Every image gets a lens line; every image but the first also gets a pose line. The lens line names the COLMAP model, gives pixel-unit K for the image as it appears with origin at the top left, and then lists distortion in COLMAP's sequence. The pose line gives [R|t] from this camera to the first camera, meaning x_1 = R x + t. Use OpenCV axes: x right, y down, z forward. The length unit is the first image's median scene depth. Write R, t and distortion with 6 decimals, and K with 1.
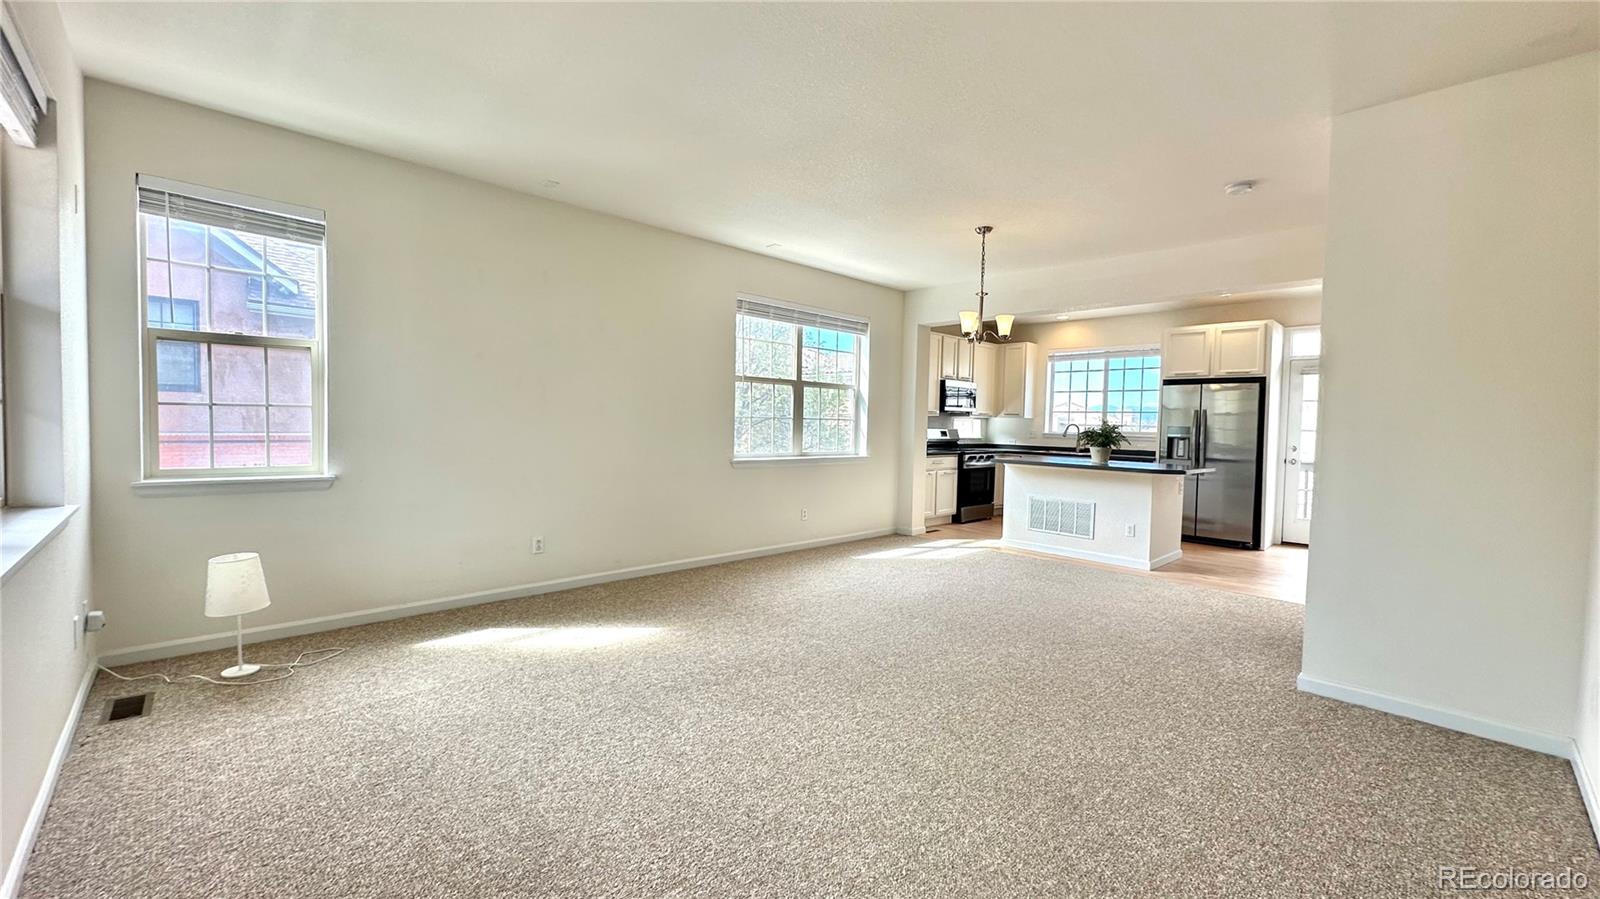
lens RADIAL K [[636.5, 0, 799.4], [0, 636.5, 452.3], [0, 0, 1]] dist [0.000180, -0.000125]
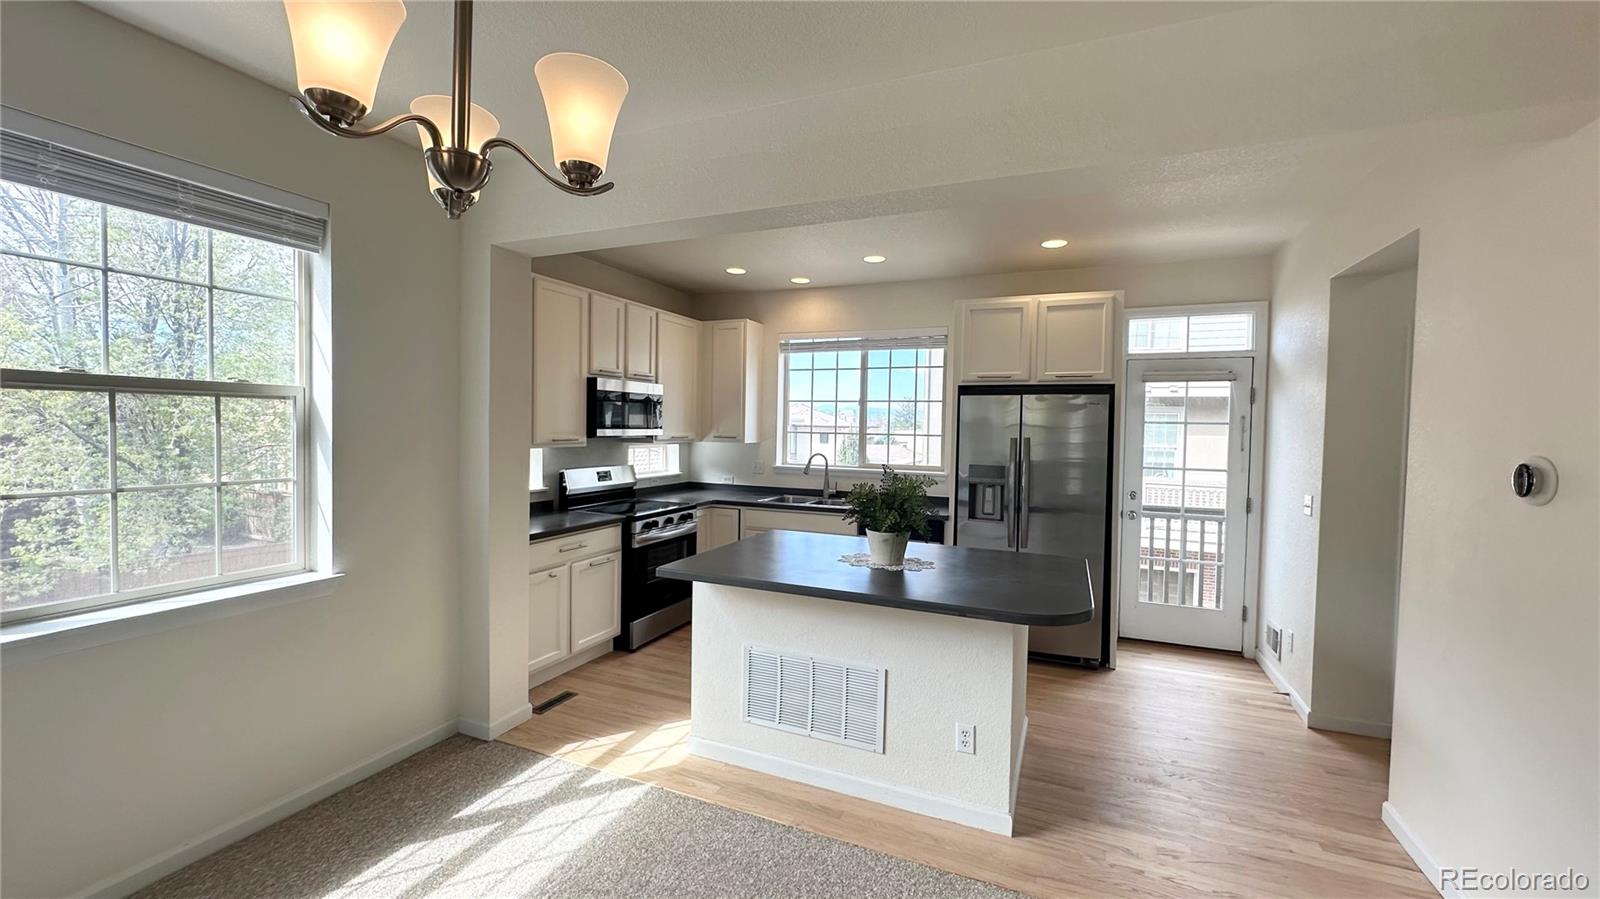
lens RADIAL K [[636.5, 0, 802.1], [0, 636.5, 452.6], [0, 0, 1]] dist [0.000180, -0.000125]
pose [[0.919684, -0.022519, 0.392014, 0.184382], [0.021941, 0.999742, 0.005954, -0.053362], [-0.392047, 0.003125, 0.919940, 0.467746]]
